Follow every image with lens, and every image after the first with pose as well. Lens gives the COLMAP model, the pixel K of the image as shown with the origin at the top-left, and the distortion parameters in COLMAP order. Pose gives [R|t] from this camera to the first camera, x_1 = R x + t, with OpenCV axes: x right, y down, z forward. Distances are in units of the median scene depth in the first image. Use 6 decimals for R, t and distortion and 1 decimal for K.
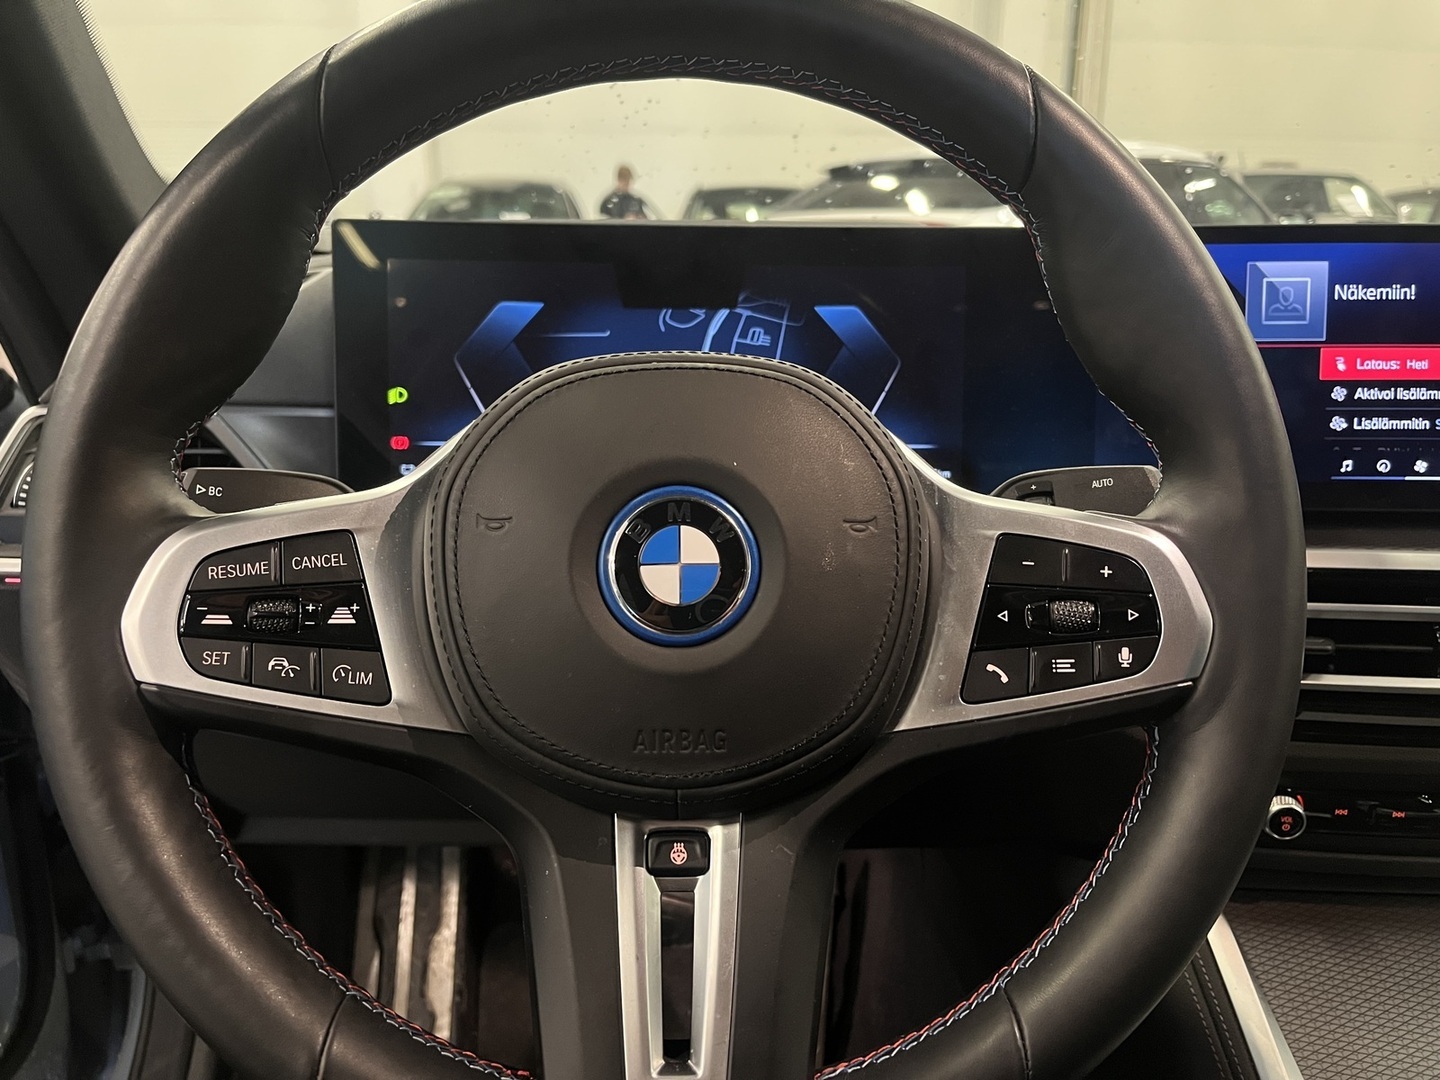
lens RADIAL K [[1094.5, 0, 720.4], [0, 1094.5, 518.9], [0, 0, 1]] dist [-0.002303, -0.000114]
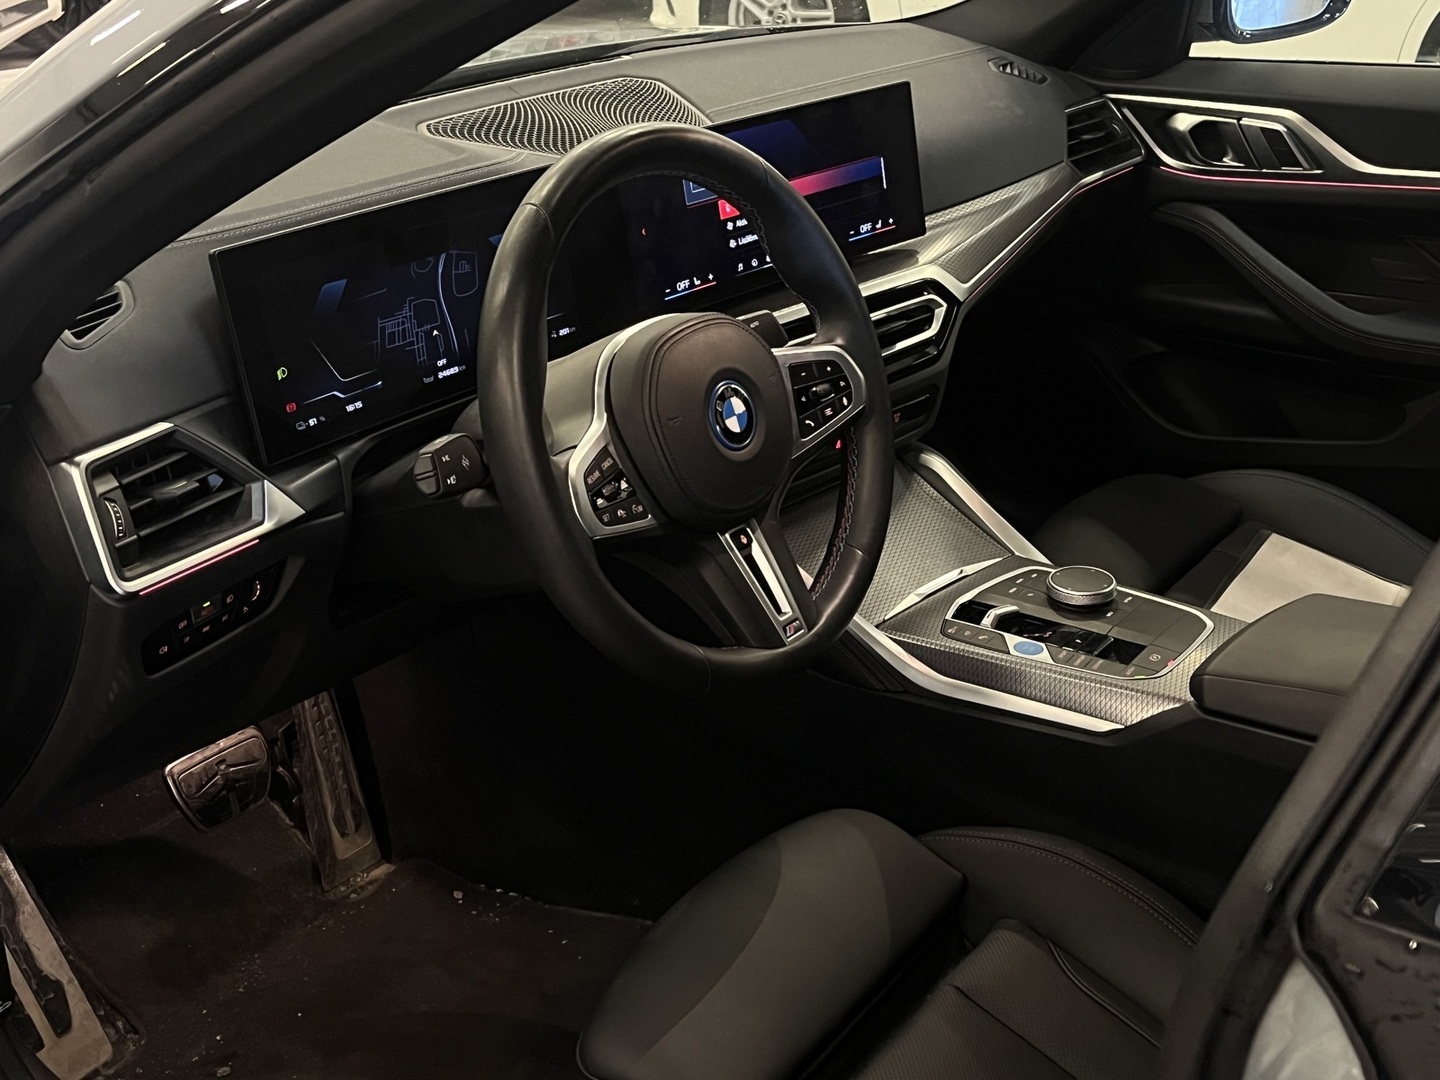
lens RADIAL K [[1719.7, 0, 720.0], [0, 1719.7, 540.0], [0, 0, 1]] dist [0.001964, 0.001934]
pose [[0.623993, -0.330720, 0.707995, -1.485554], [0.188481, 0.942973, 0.274366, -0.389052], [-0.758358, -0.037759, 0.650743, -0.735713]]
